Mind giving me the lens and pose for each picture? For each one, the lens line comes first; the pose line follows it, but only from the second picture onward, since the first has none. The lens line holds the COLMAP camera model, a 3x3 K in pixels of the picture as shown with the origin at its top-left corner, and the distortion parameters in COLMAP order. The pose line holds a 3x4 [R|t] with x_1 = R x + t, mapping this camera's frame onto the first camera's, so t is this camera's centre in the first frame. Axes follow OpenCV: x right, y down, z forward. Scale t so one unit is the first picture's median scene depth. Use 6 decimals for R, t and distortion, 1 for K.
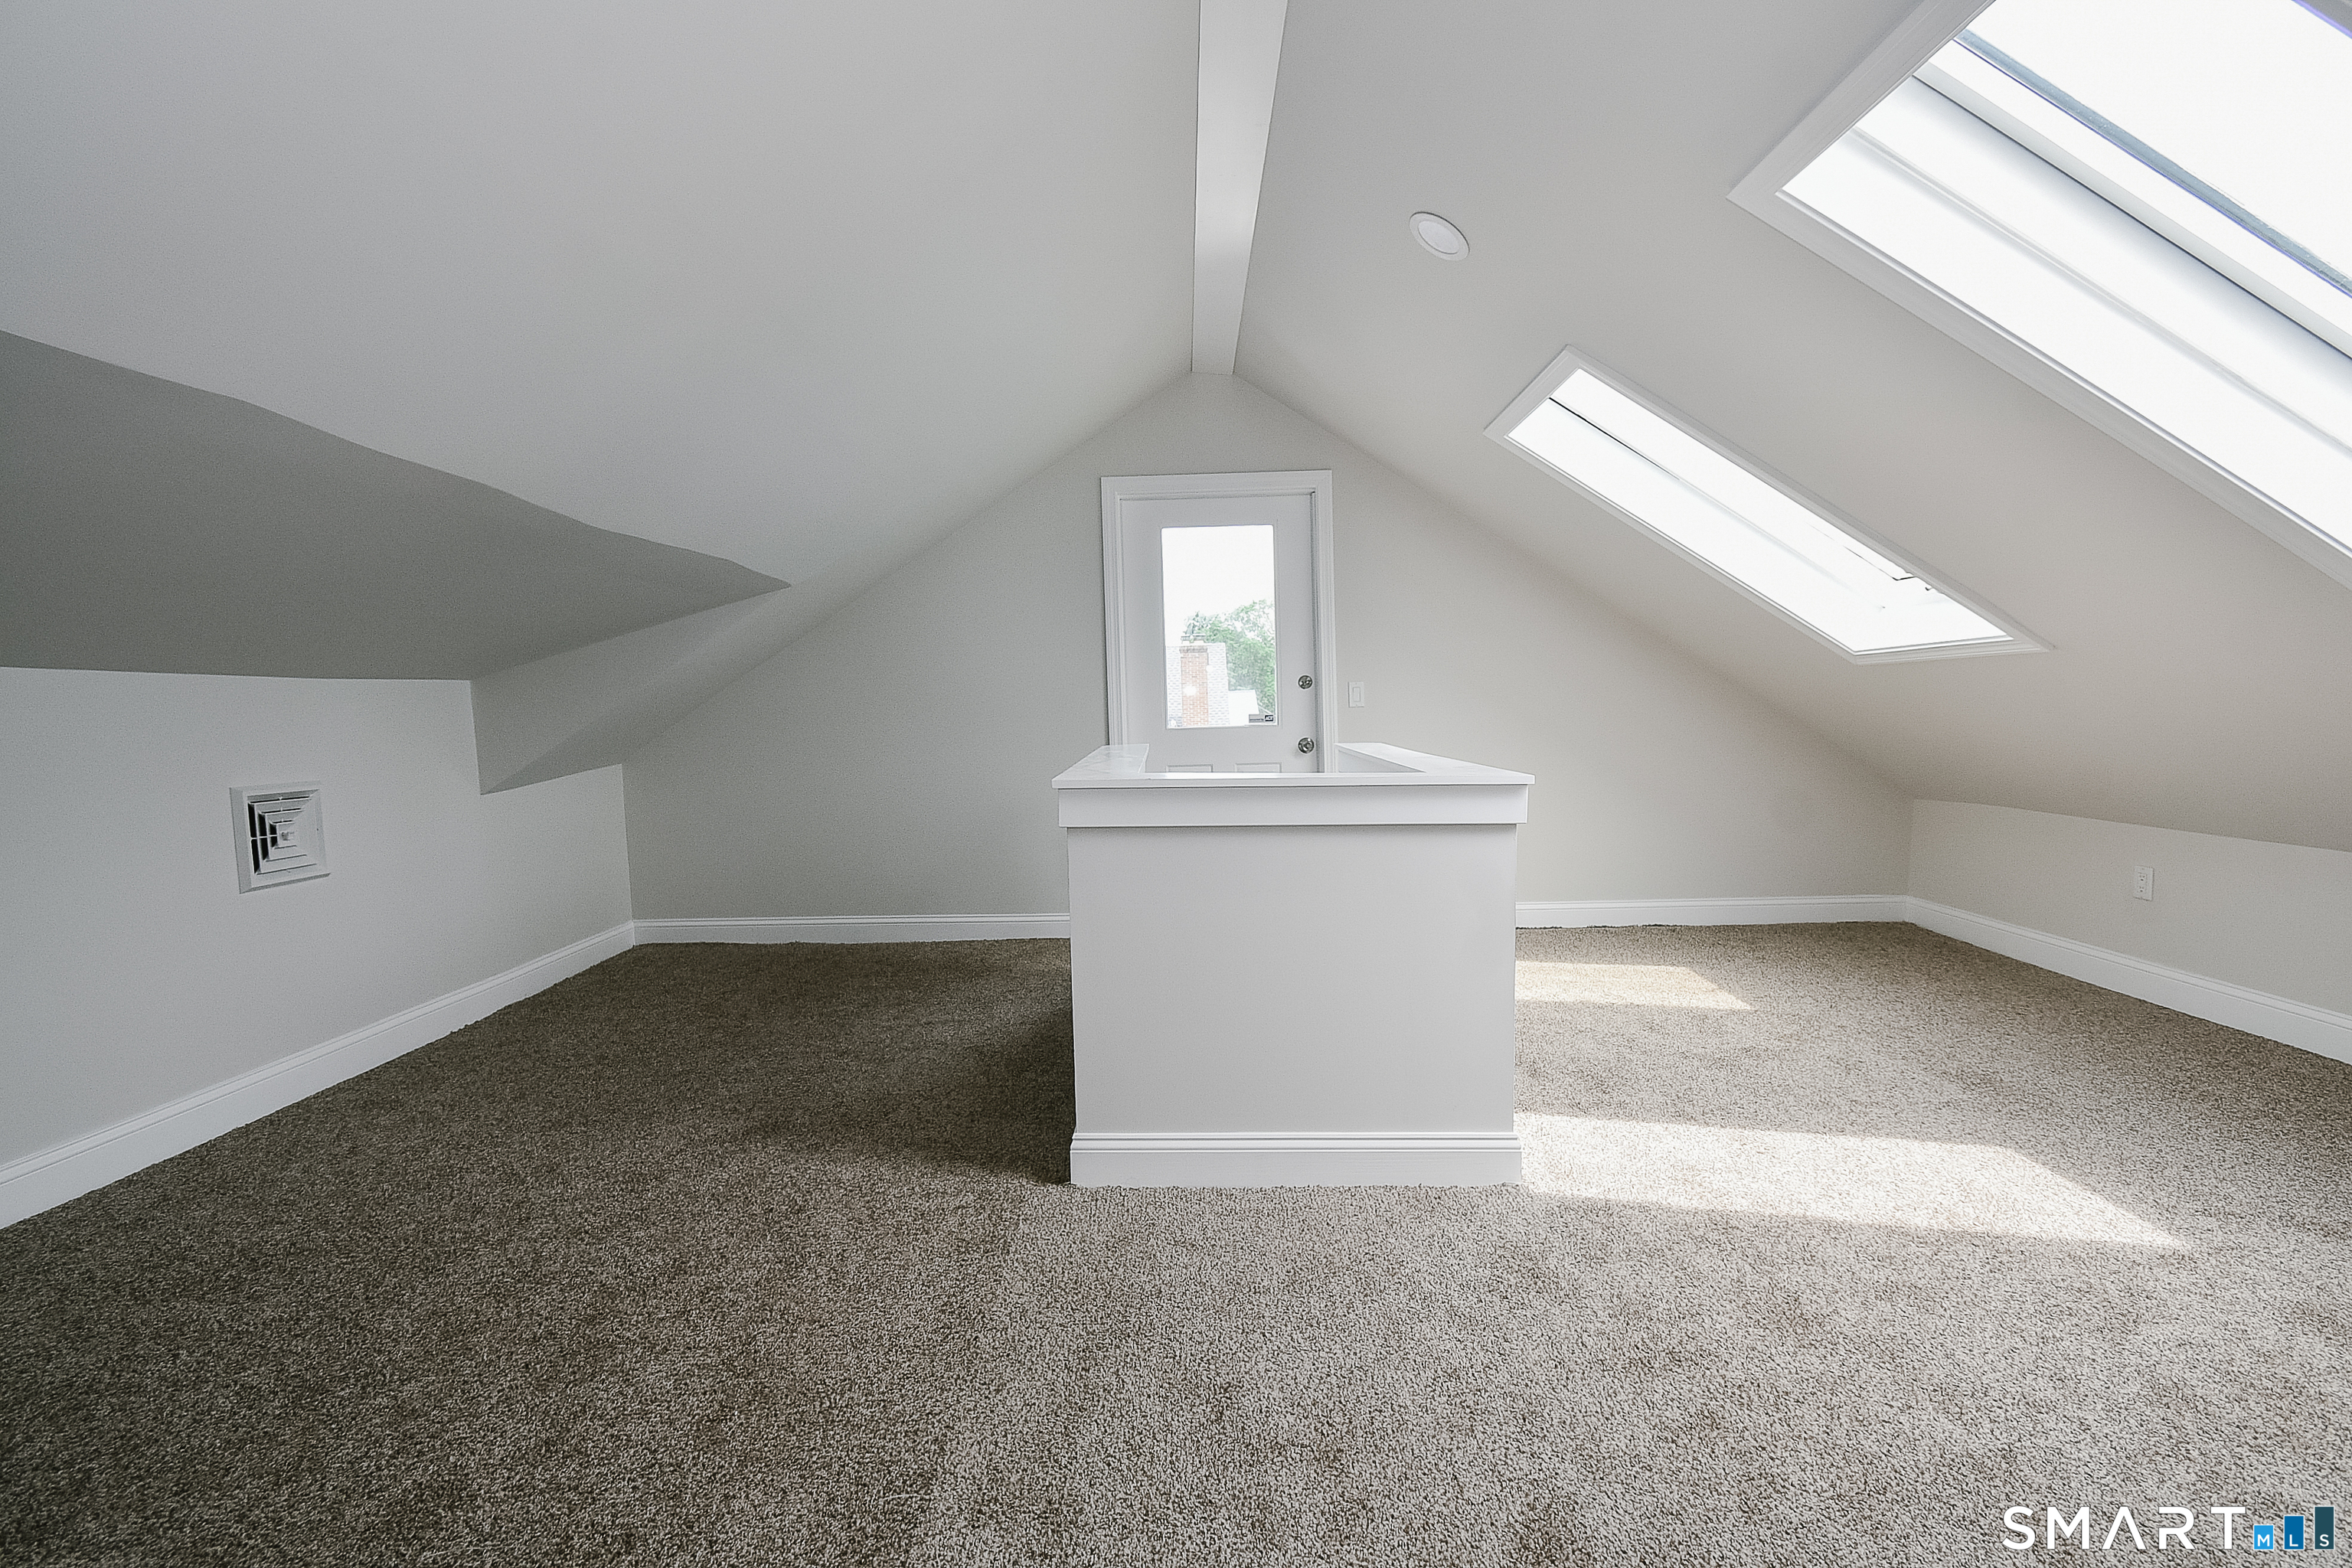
lens RADIAL K [[1050.8, 0, 1225.0], [0, 1050.8, 767.2], [0, 0, 1]] dist [0.010182, -0.004865]
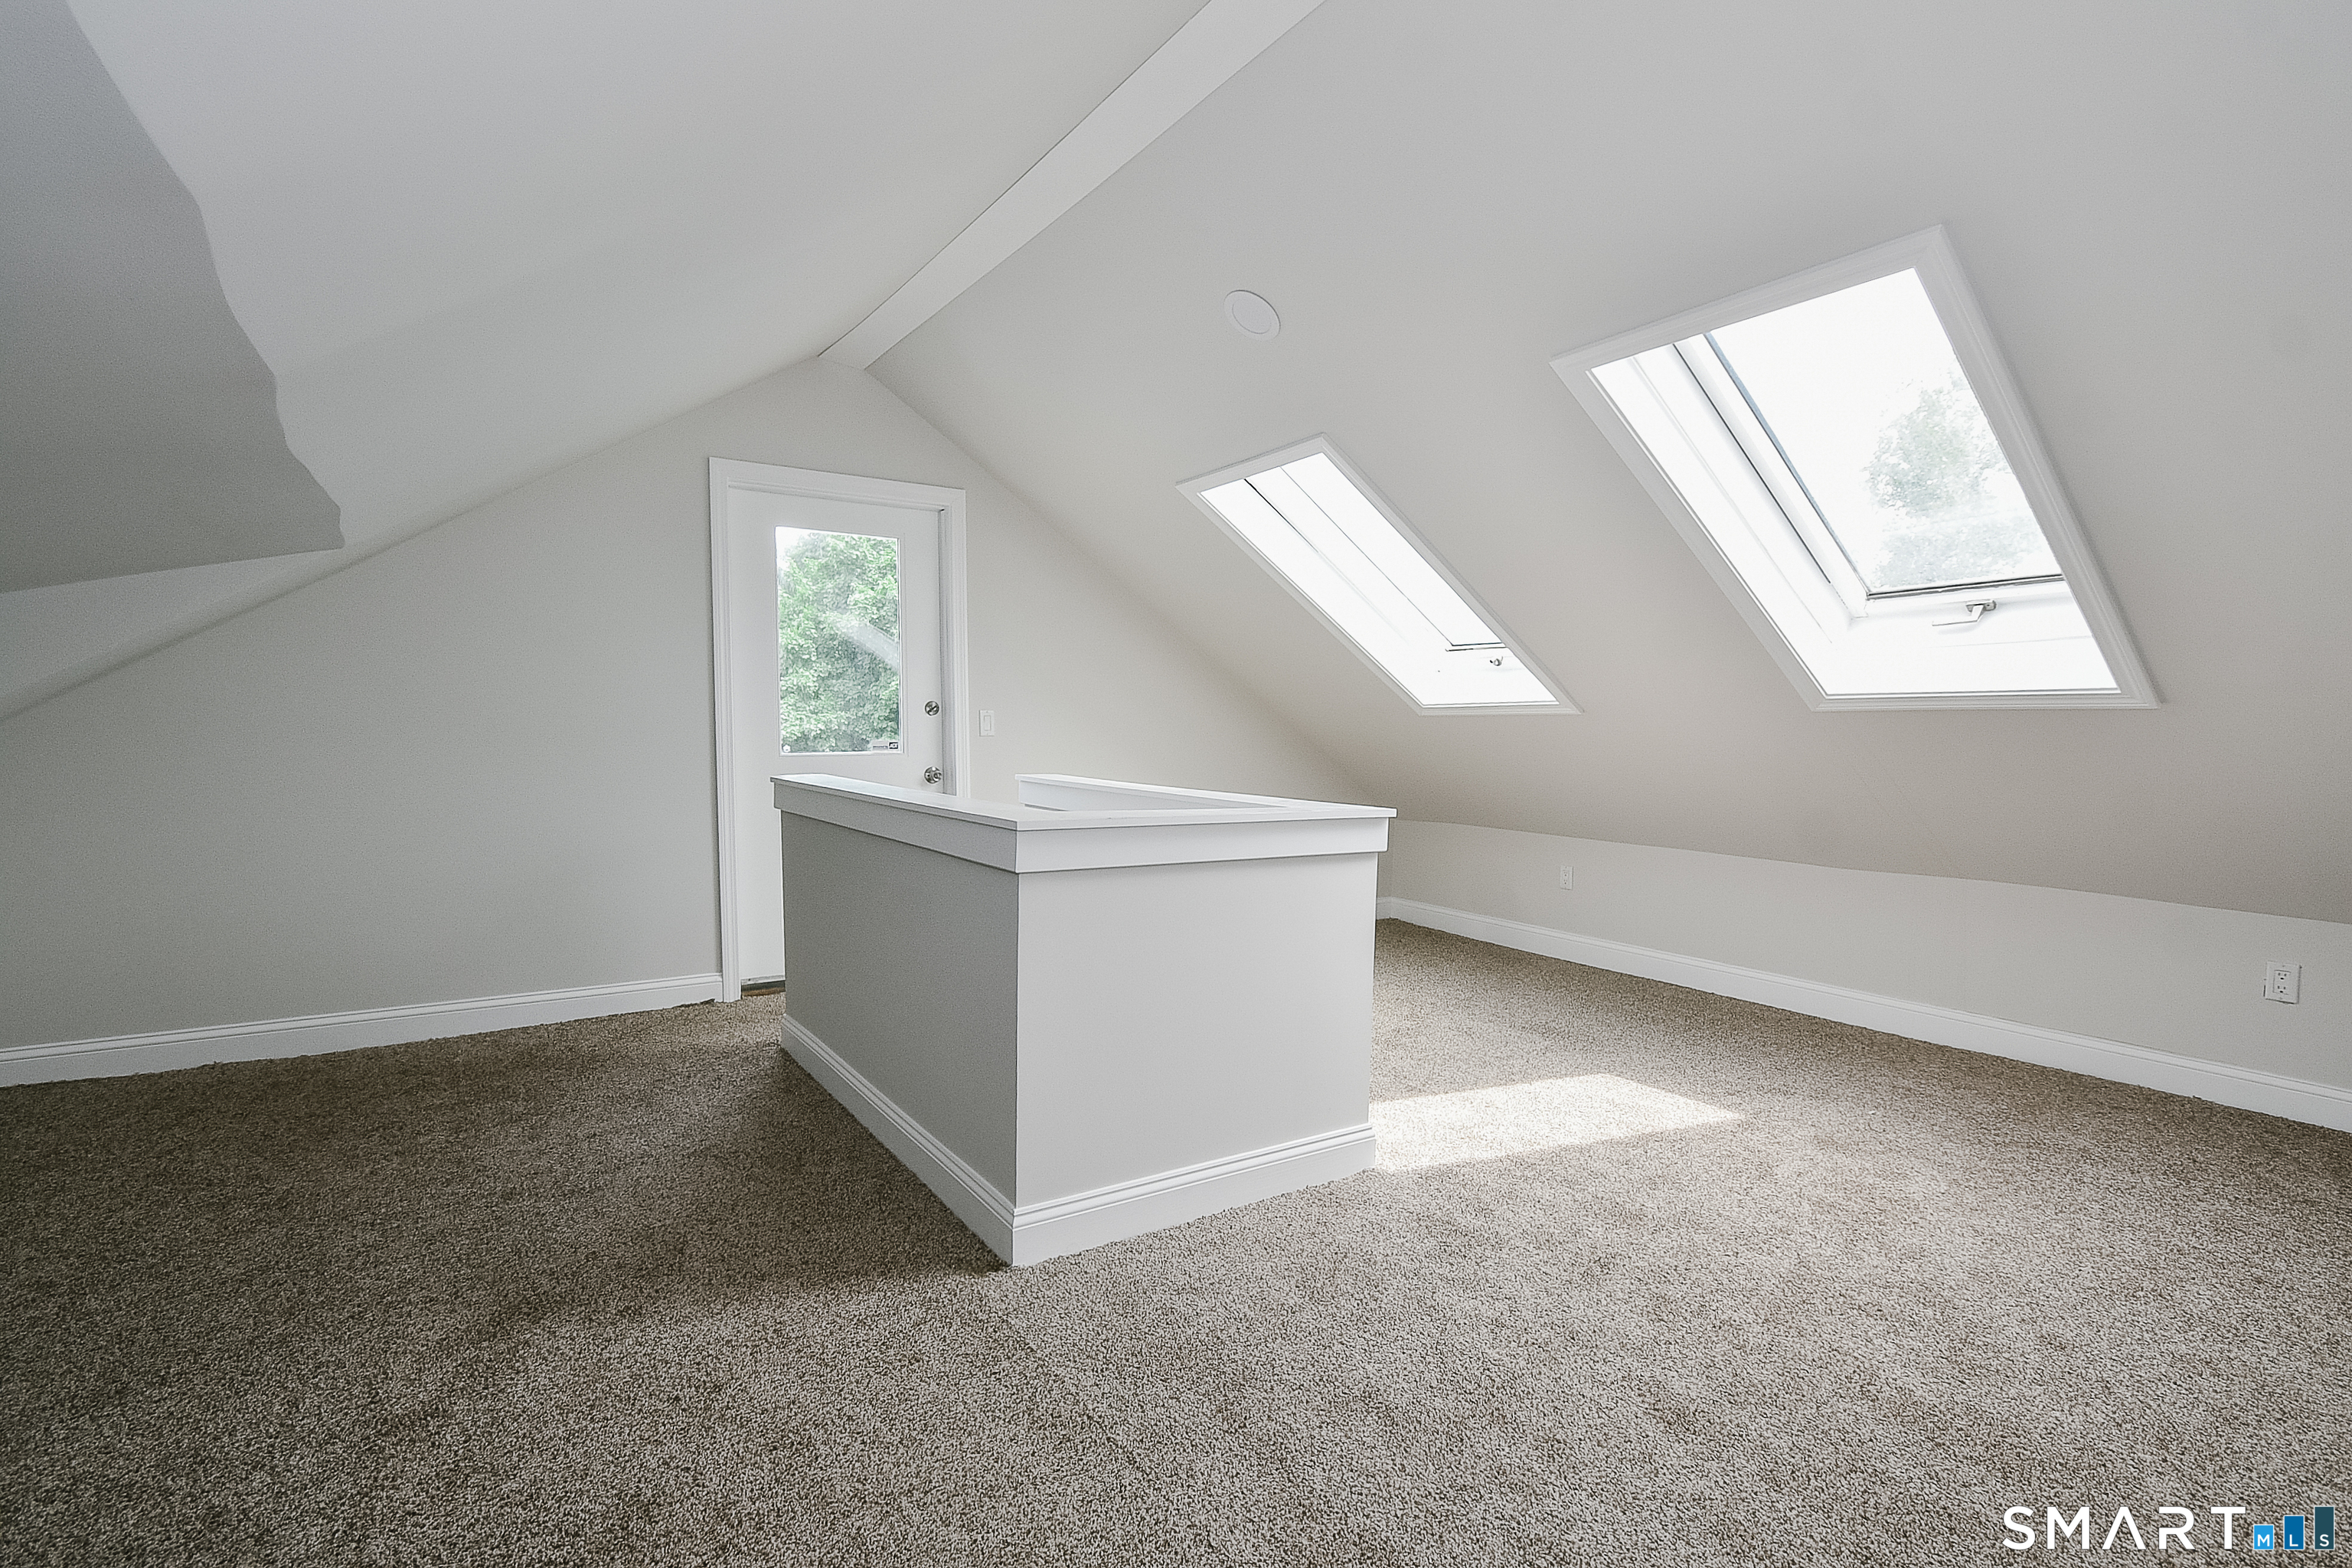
lens RADIAL K [[1050.8, 0, 1263.6], [0, 1050.8, 765.0], [0, 0, 1]] dist [0.010182, -0.004865]
pose [[0.827099, 0.011220, 0.561944, -0.429077], [0.003363, 0.999684, -0.024910, -0.011142], [-0.562046, 0.022493, 0.826800, 0.106249]]
